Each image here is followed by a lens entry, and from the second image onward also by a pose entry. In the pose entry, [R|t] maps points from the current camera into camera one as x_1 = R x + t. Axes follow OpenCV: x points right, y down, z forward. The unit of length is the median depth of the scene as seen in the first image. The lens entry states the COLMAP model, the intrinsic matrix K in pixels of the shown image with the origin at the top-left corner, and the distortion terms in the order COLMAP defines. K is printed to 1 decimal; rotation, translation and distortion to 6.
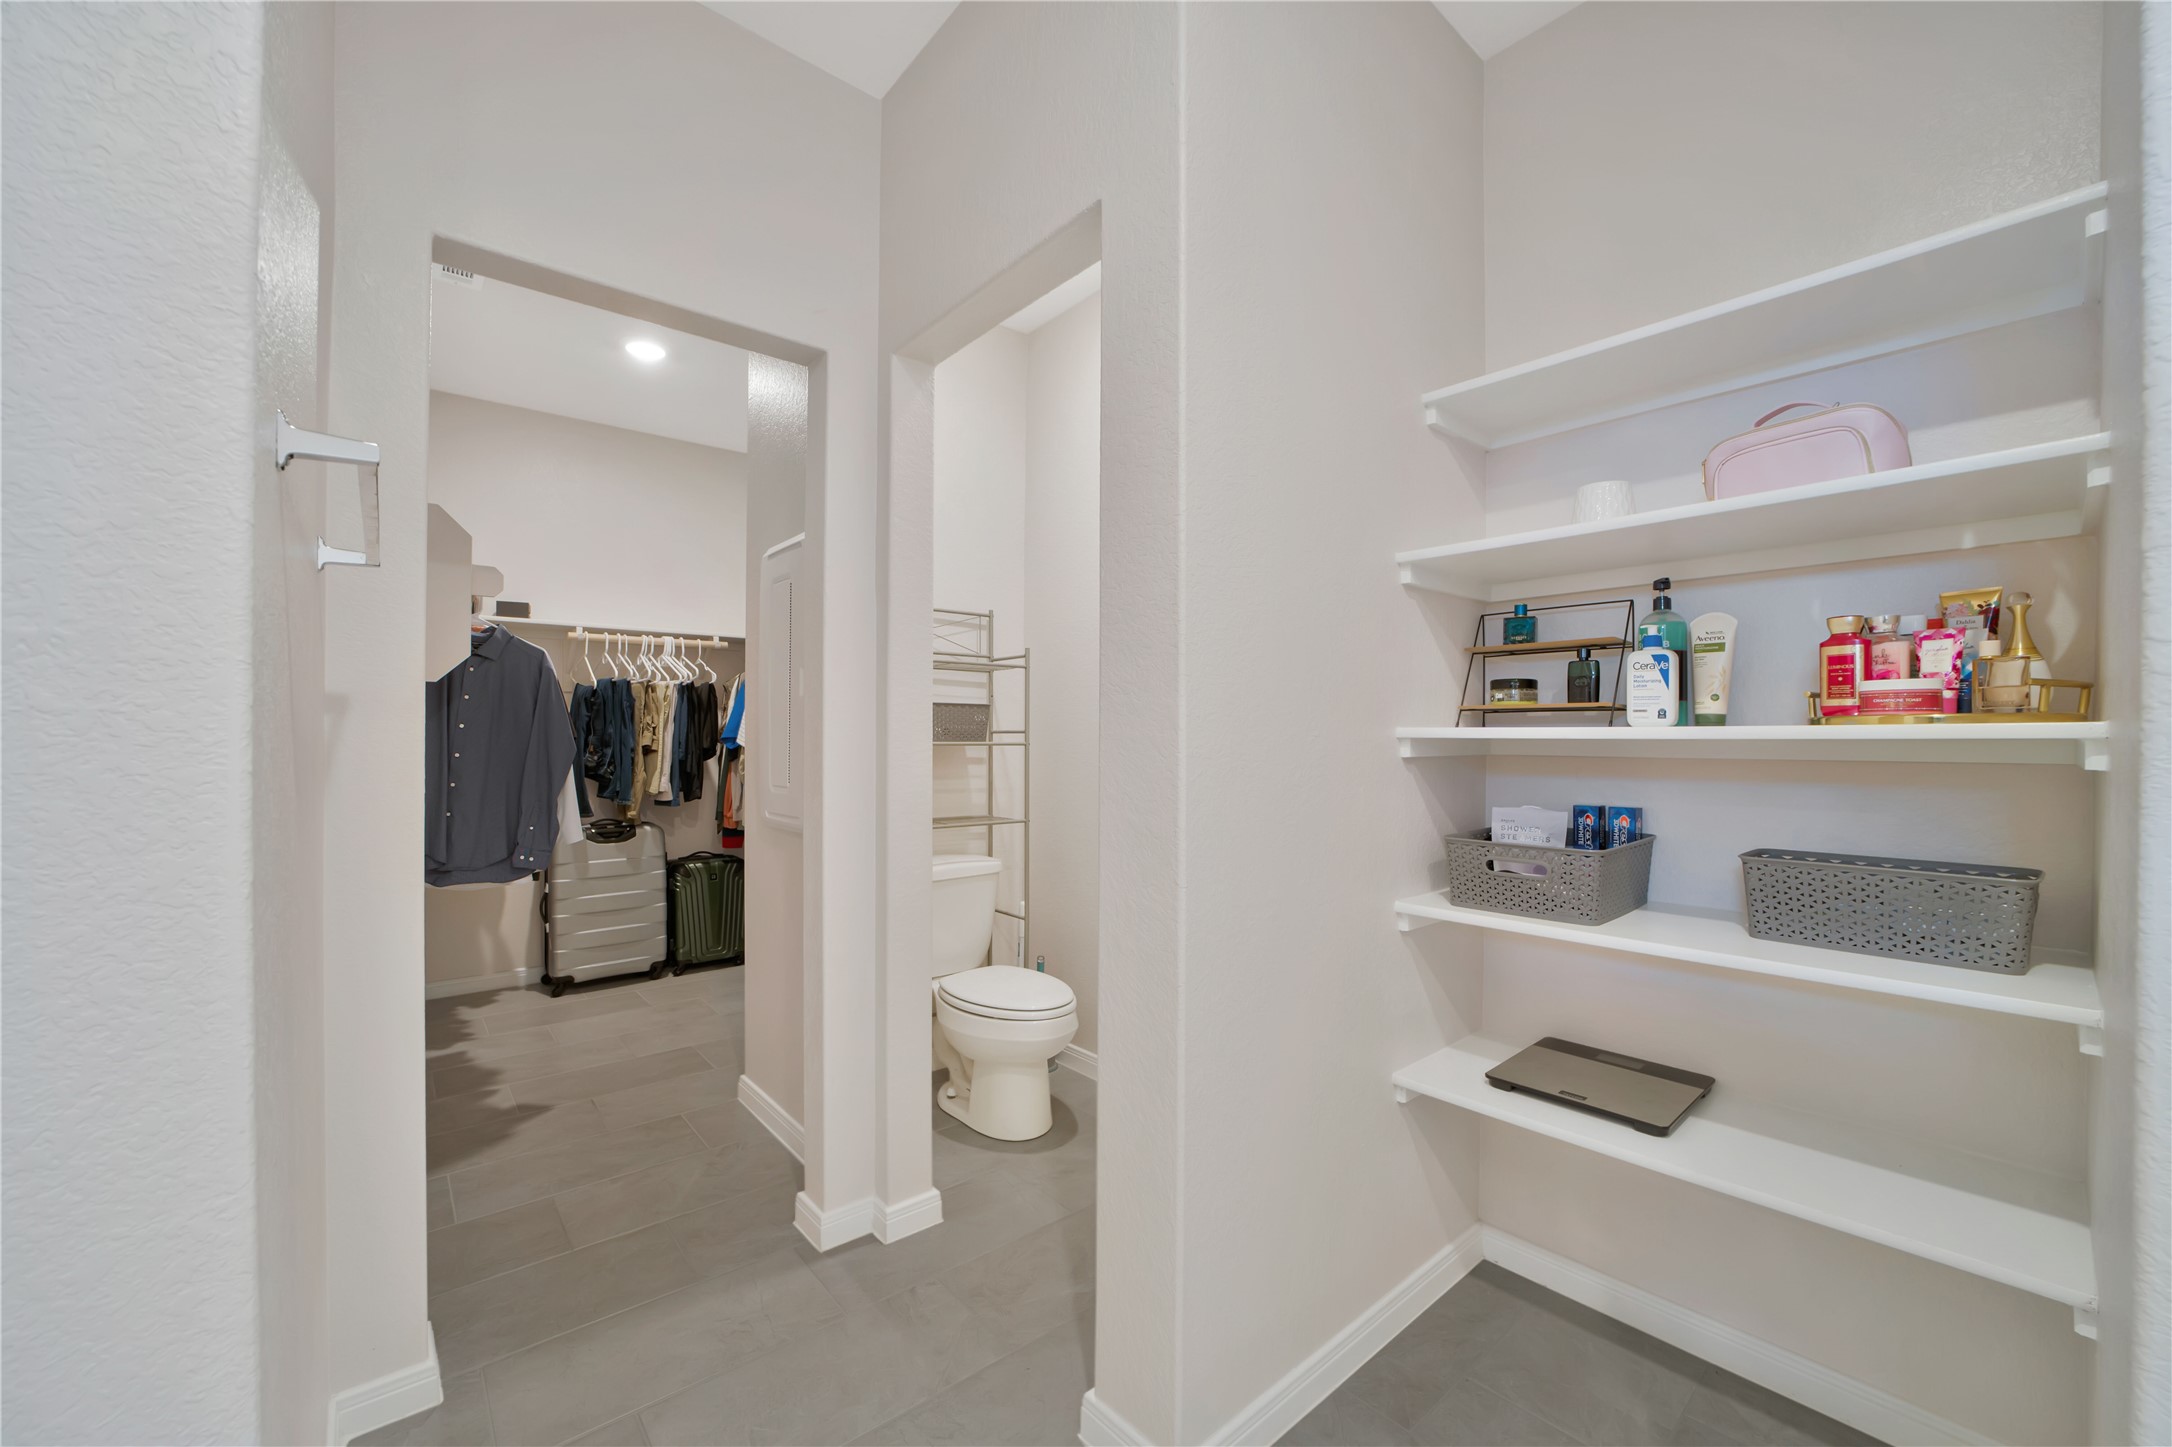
lens RADIAL K [[867.6, 0, 1083.6], [0, 867.6, 741.2], [0, 0, 1]] dist [-0.018750, 0.002699]
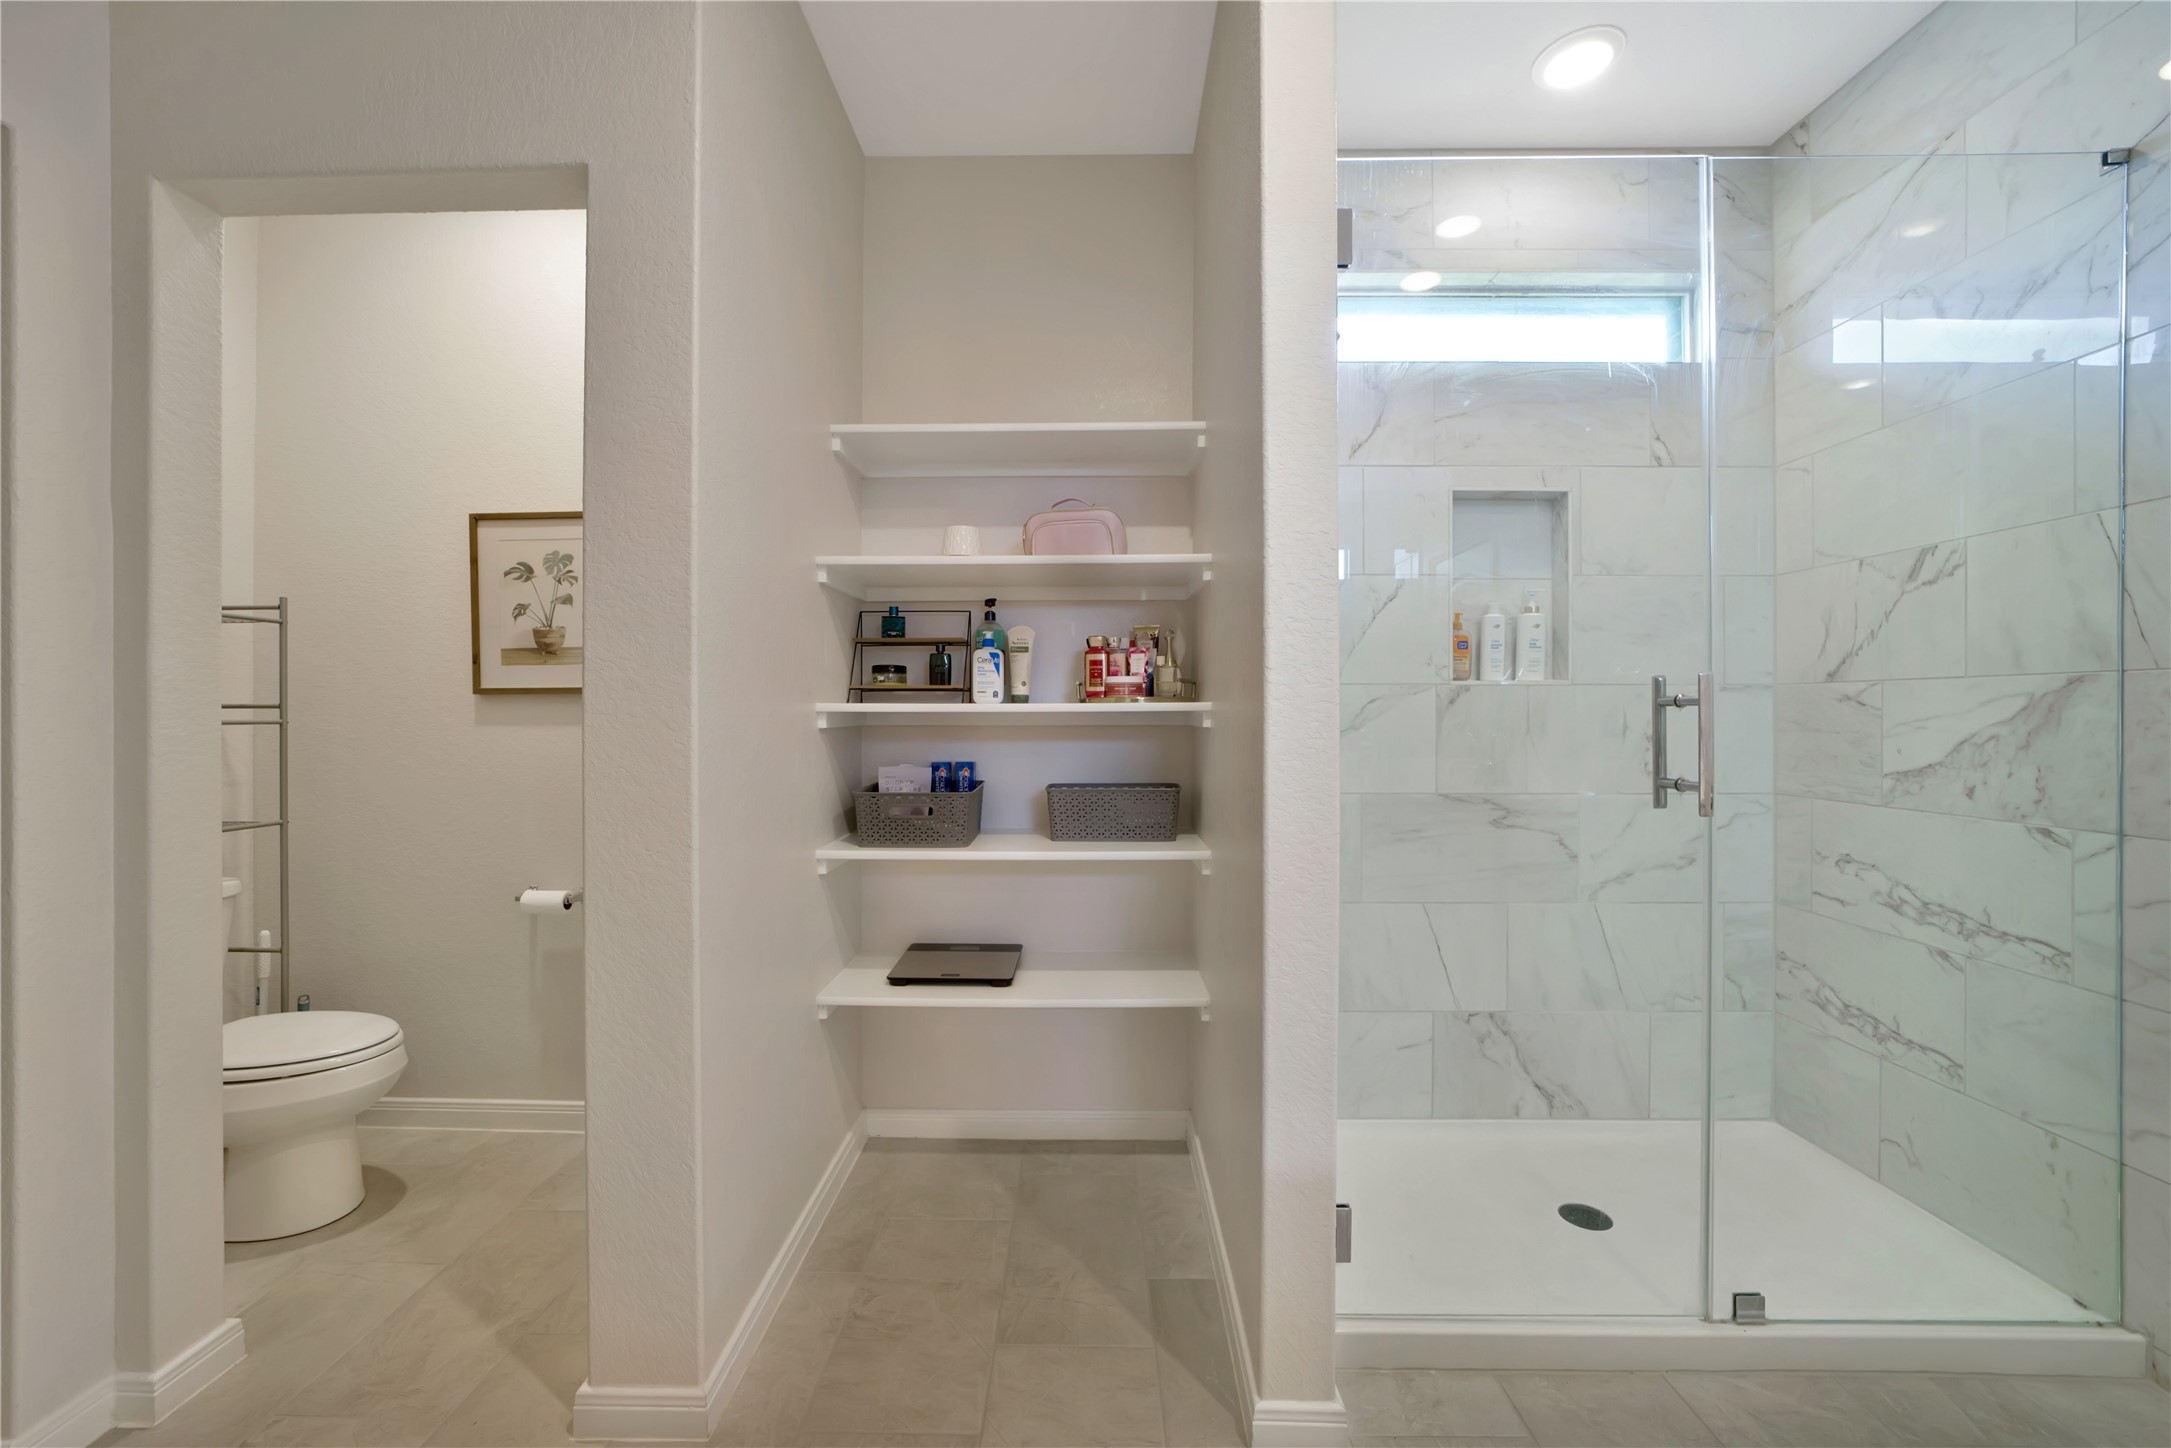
lens RADIAL K [[867.3, 0, 1098.6], [0, 867.3, 709.8], [0, 0, 1]] dist [-0.018750, 0.002699]
pose [[0.652673, -0.003550, 0.757631, -0.289502], [0.007369, 0.999971, -0.001663, -0.002384], [-0.757604, 0.006668, 0.652681, -0.063666]]
